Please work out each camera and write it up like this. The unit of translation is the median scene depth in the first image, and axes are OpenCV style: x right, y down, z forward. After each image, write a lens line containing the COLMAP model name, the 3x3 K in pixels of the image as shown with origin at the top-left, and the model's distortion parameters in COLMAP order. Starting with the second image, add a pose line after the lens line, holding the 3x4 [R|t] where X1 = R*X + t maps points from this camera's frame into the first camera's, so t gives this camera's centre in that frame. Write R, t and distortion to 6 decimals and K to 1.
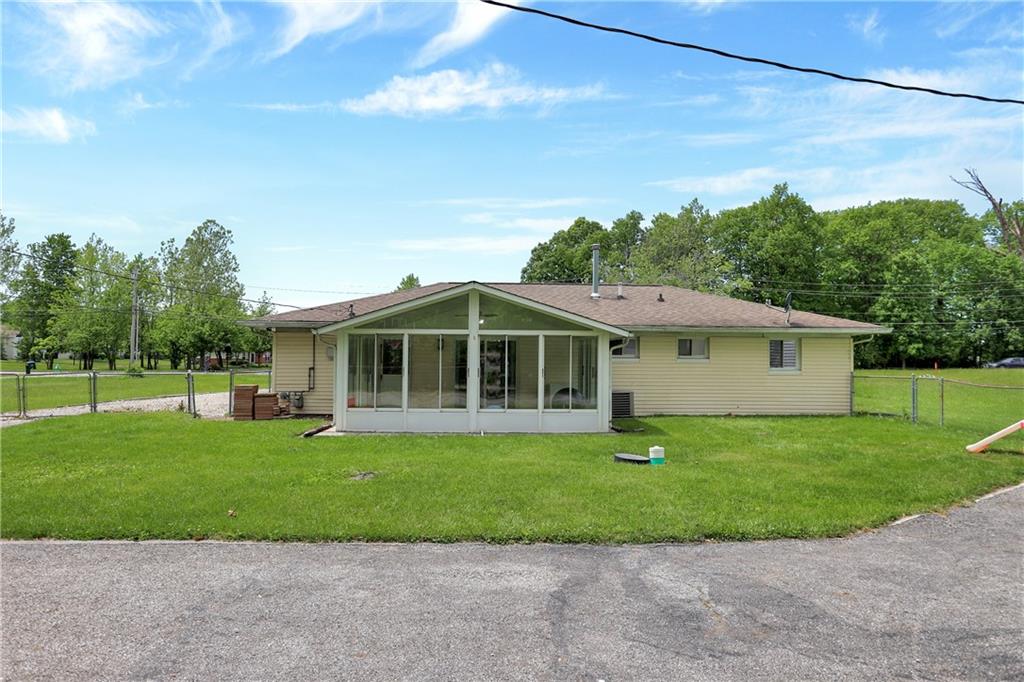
lens RADIAL K [[669.4, 0, 512.0], [0, 669.4, 341.0], [0, 0, 1]] dist [-0.052662, 0.051614]
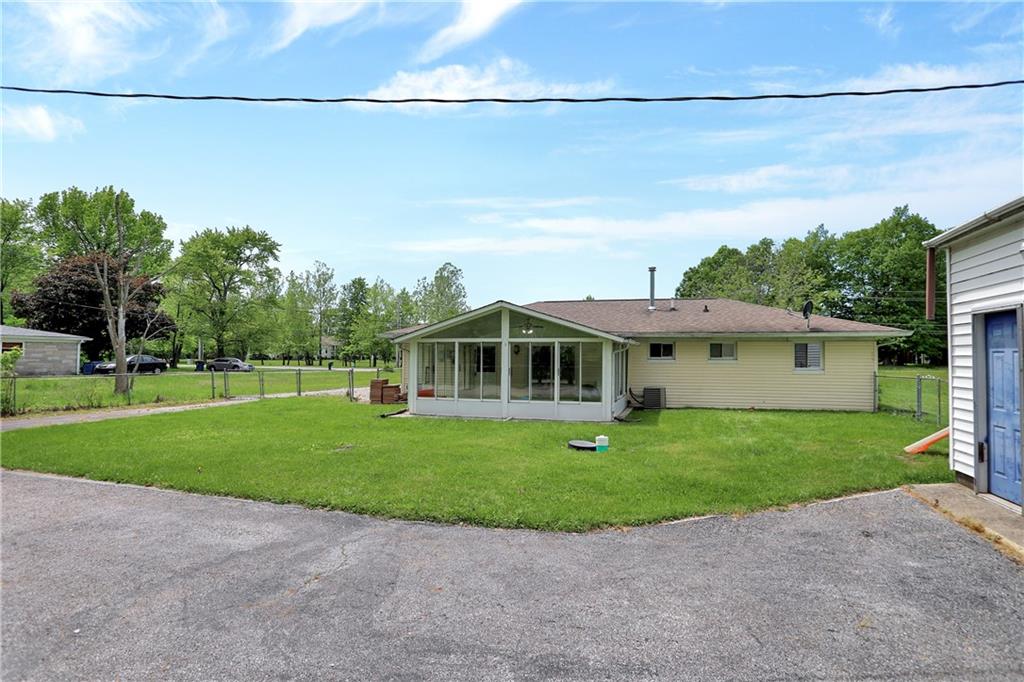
lens RADIAL K [[502.9, 0, 512.0], [0, 502.9, 341.0], [0, 0, 1]] dist [-0.063397, 0.024443]
pose [[0.957245, -0.011393, -0.289055, 0.236868], [0.008614, 0.999904, -0.010882, -0.000679], [0.289151, 0.007927, 0.957251, 0.077015]]
